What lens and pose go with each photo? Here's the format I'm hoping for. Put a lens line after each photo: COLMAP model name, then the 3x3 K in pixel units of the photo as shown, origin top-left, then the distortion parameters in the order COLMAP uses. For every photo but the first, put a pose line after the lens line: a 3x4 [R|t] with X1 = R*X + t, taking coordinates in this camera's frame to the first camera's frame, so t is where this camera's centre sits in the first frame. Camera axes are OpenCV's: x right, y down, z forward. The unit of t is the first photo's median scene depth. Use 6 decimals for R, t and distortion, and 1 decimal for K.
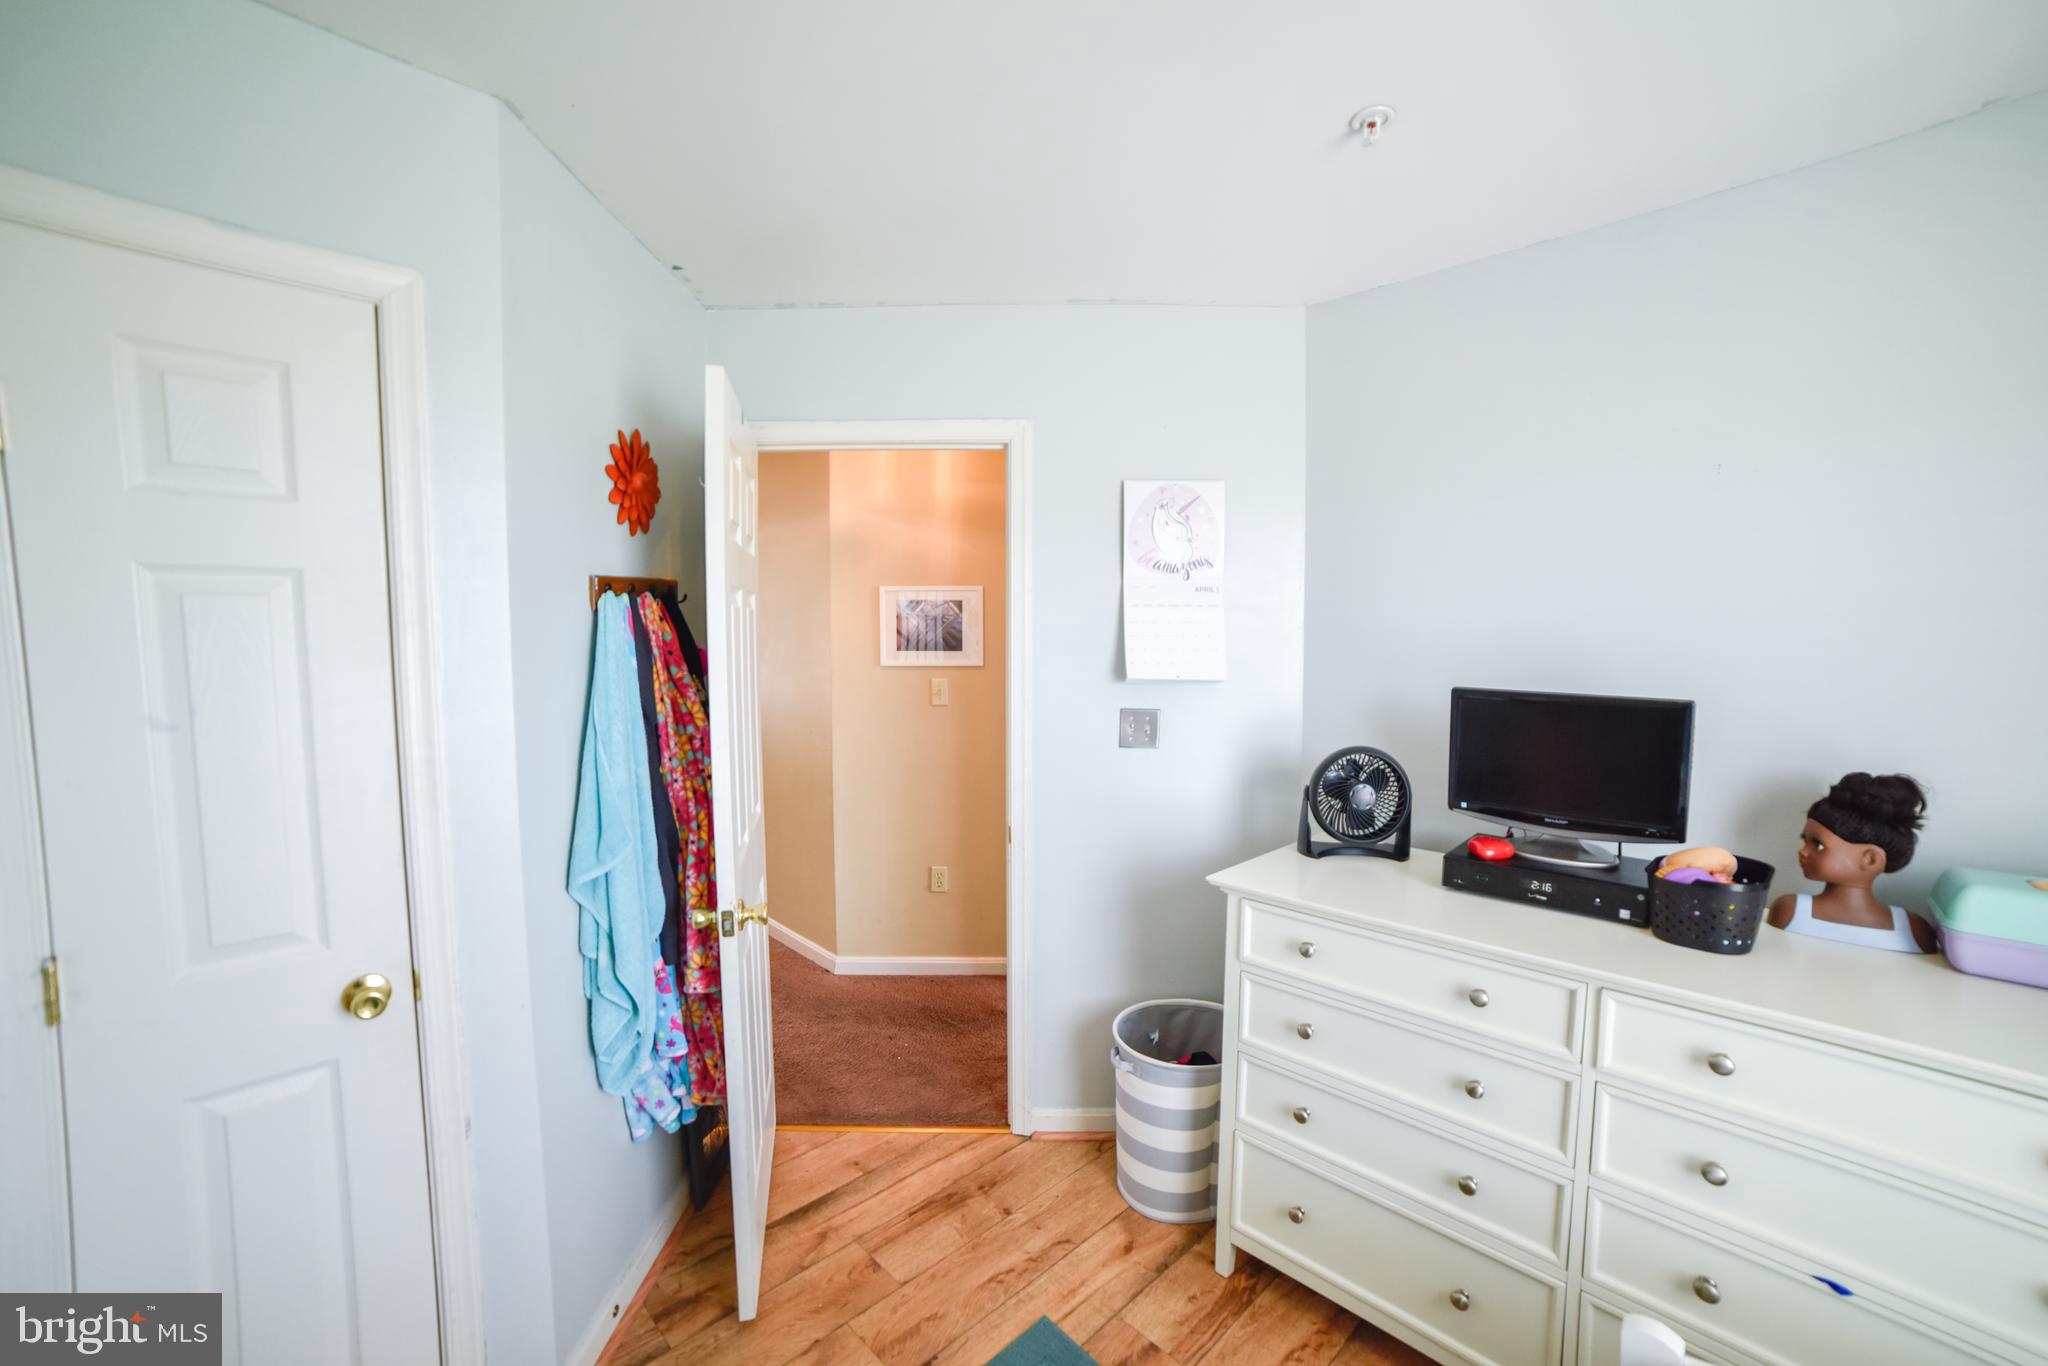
lens RADIAL K [[818.7, 0, 1040.4], [0, 818.7, 689.5], [0, 0, 1]] dist [-0.085461, 0.035215]
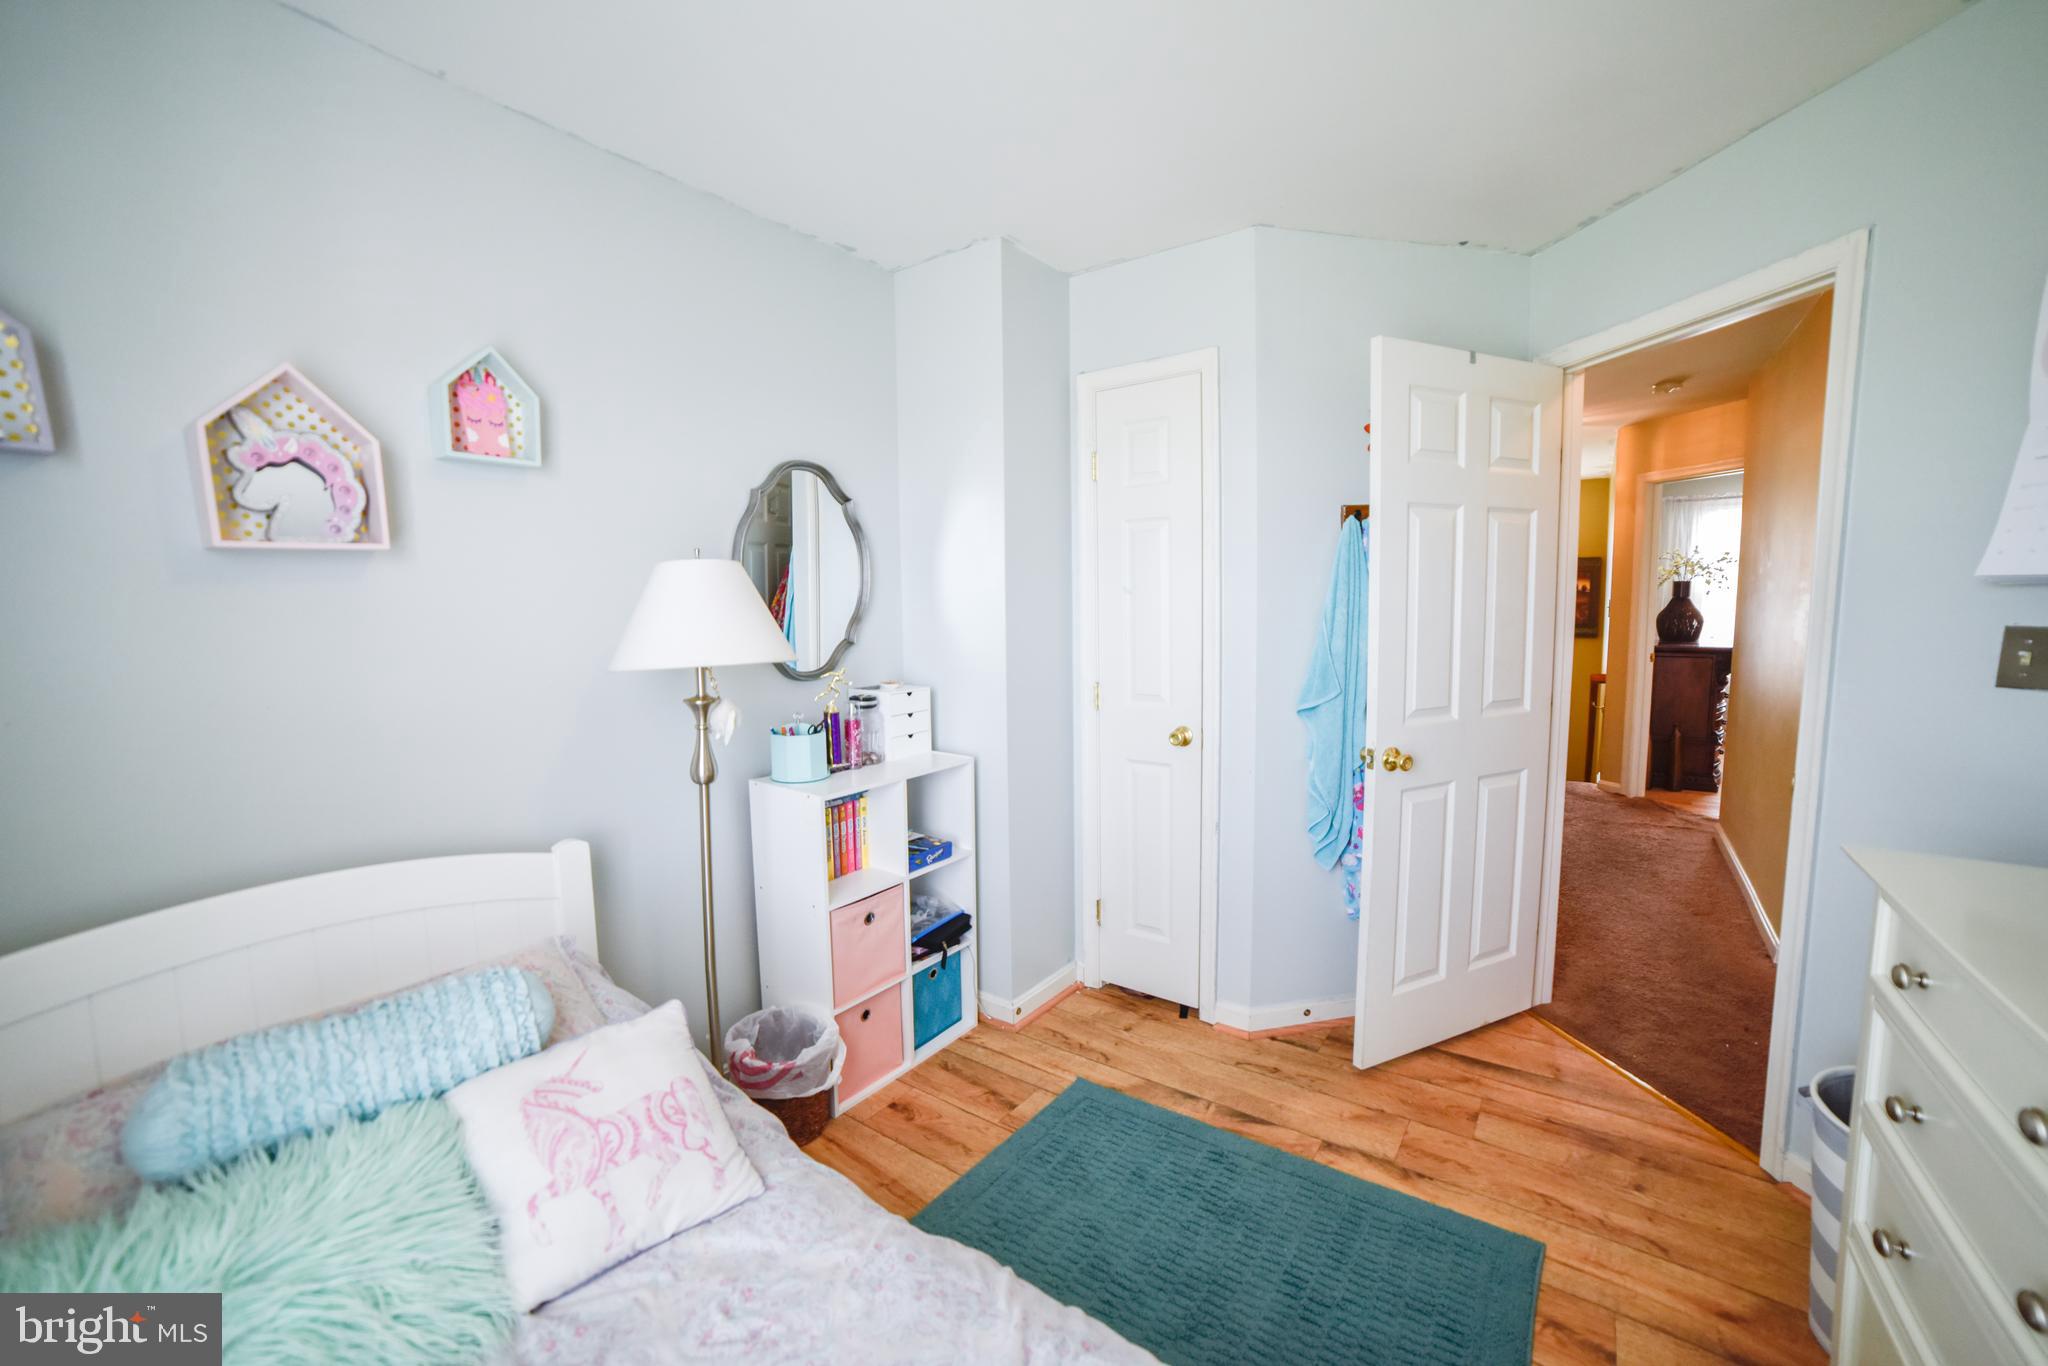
lens RADIAL K [[818.7, 0, 1040.4], [0, 818.7, 689.5], [0, 0, 1]] dist [-0.085461, 0.035215]
pose [[0.158991, 0.094566, -0.982741, 0.682209], [-0.057715, 0.994590, 0.086369, 0.078668], [0.985592, 0.042987, 0.163589, 0.196914]]
